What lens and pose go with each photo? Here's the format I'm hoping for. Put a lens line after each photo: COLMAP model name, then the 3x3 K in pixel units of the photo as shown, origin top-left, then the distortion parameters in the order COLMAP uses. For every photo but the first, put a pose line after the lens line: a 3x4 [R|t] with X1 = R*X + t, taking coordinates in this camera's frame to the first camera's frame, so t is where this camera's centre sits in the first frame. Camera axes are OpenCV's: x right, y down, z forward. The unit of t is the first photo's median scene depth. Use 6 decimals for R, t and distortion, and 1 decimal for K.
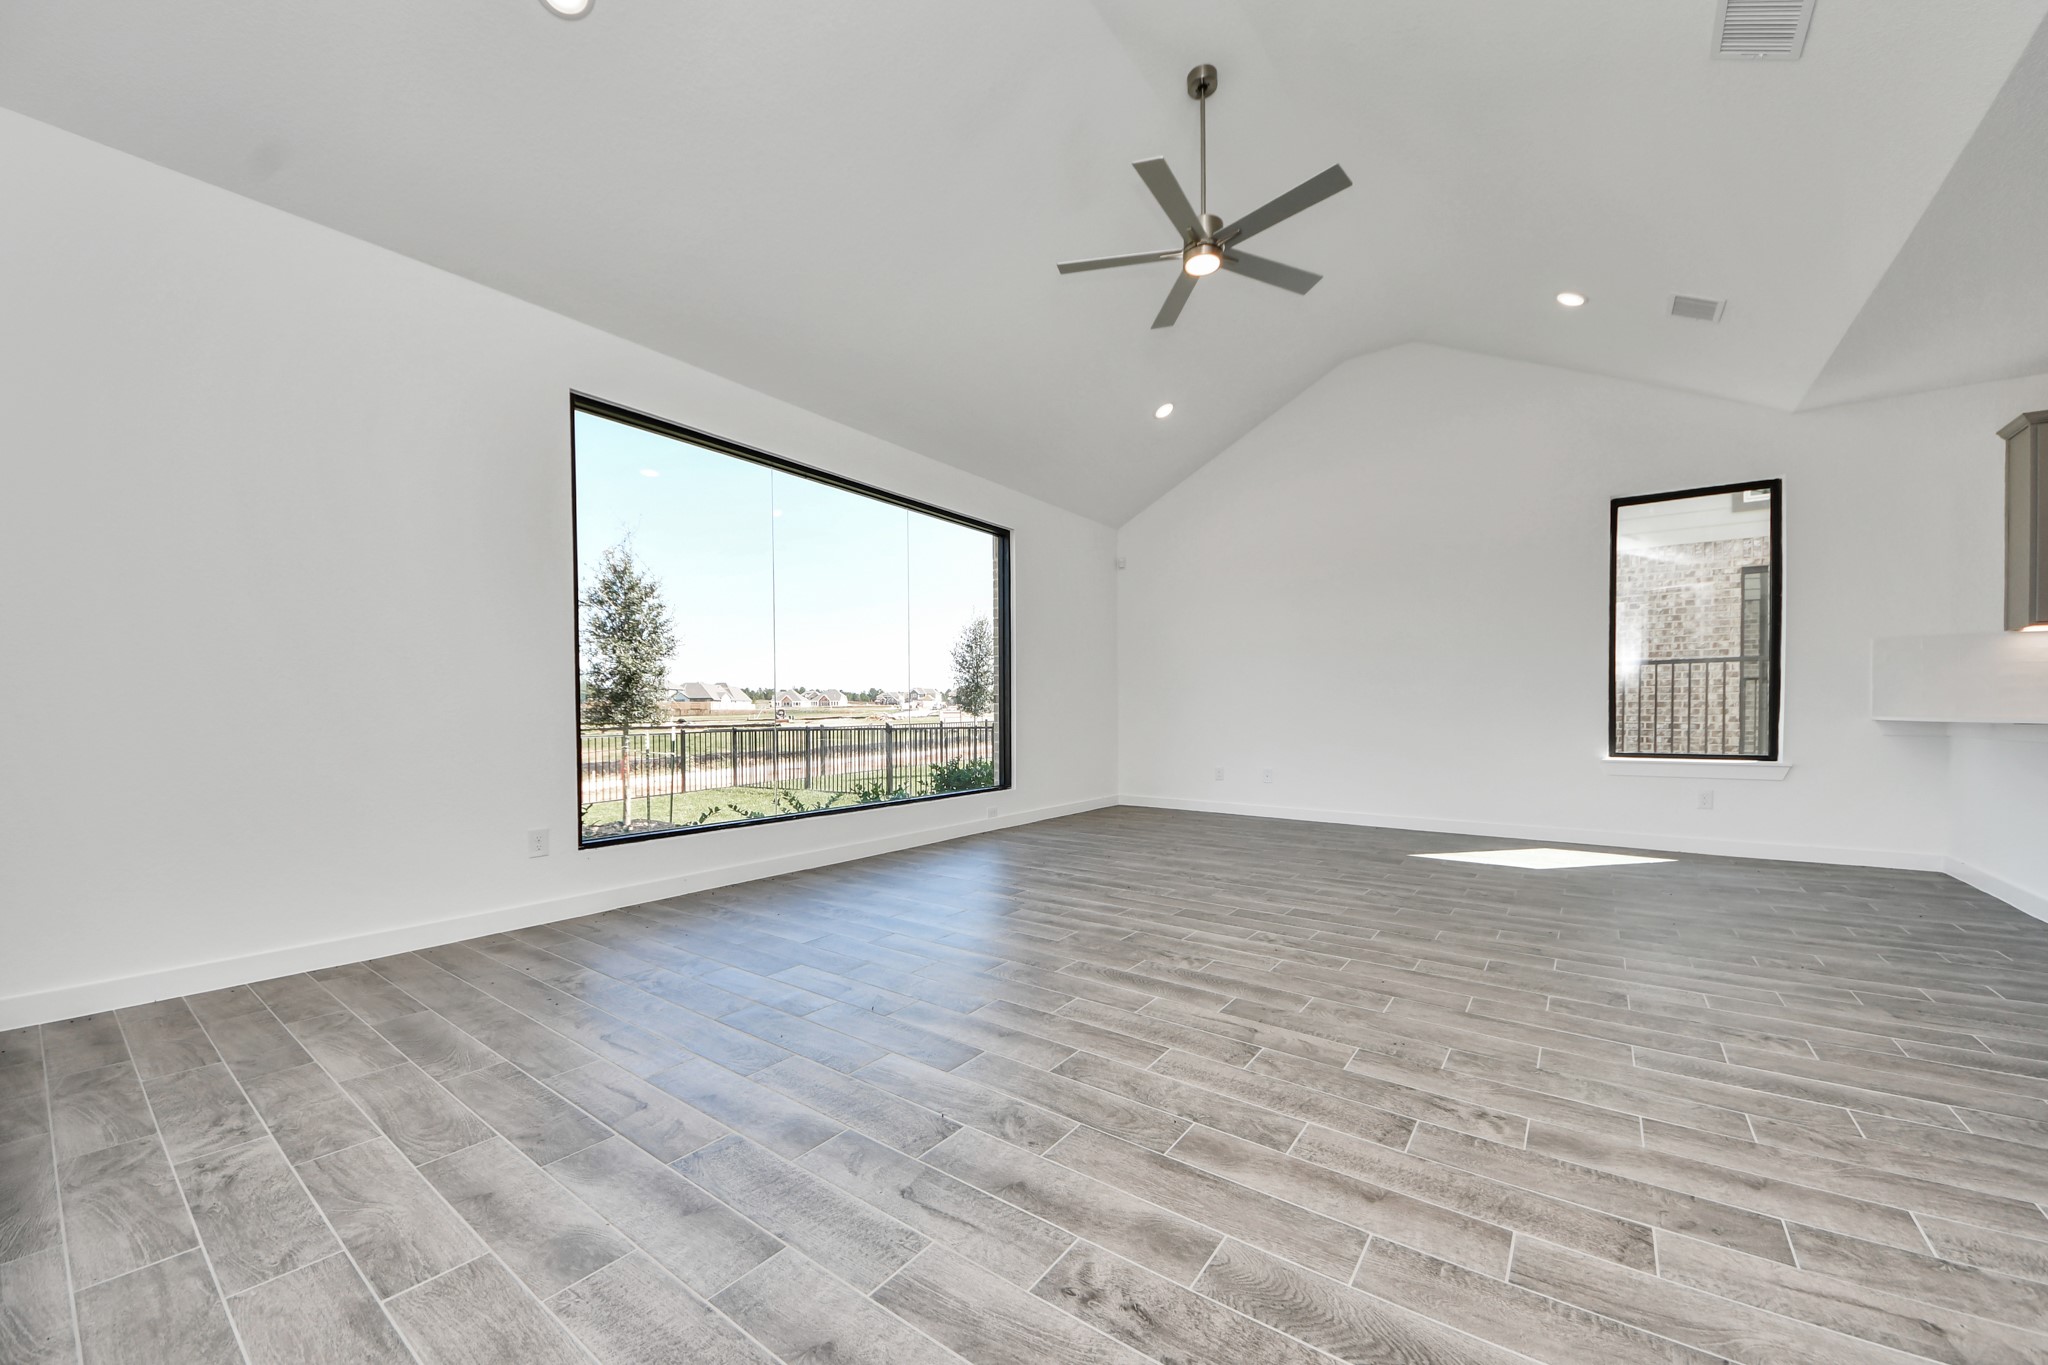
lens RADIAL K [[787.8, 0, 1022.0], [0, 787.8, 722.0], [0, 0, 1]] dist [0.008977, -0.008030]
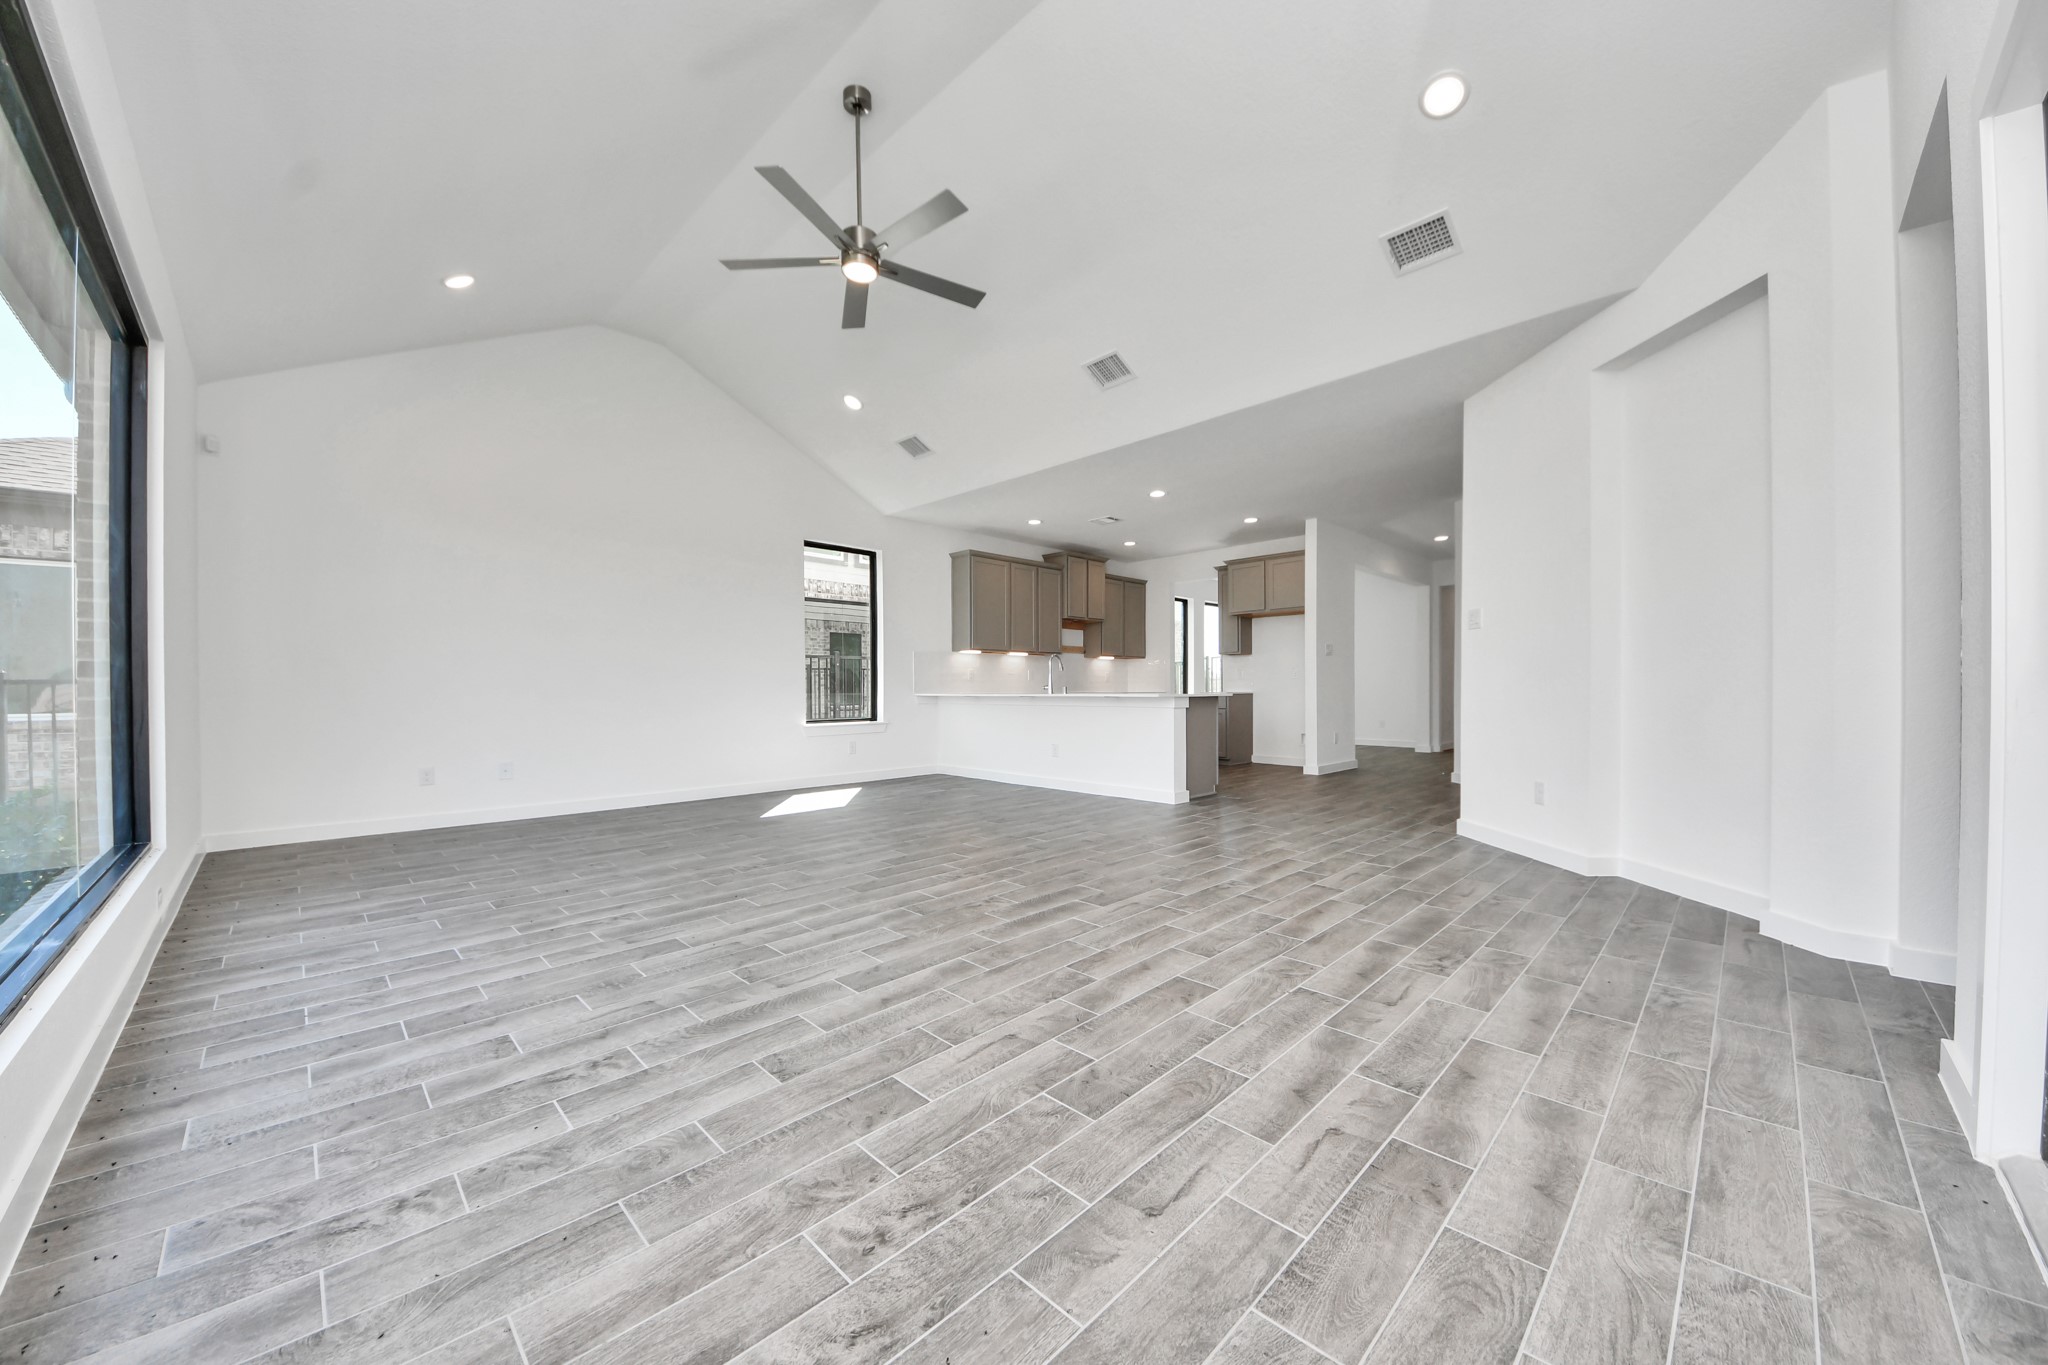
lens RADIAL K [[720.2, 0, 1022.8], [0, 720.2, 693.6], [0, 0, 1]] dist [0.013868, -0.006434]
pose [[0.142040, -0.013460, 0.989769, -1.283799], [0.019182, 0.999757, 0.010843, -0.044291], [-0.989675, 0.017445, 0.142263, 1.152629]]
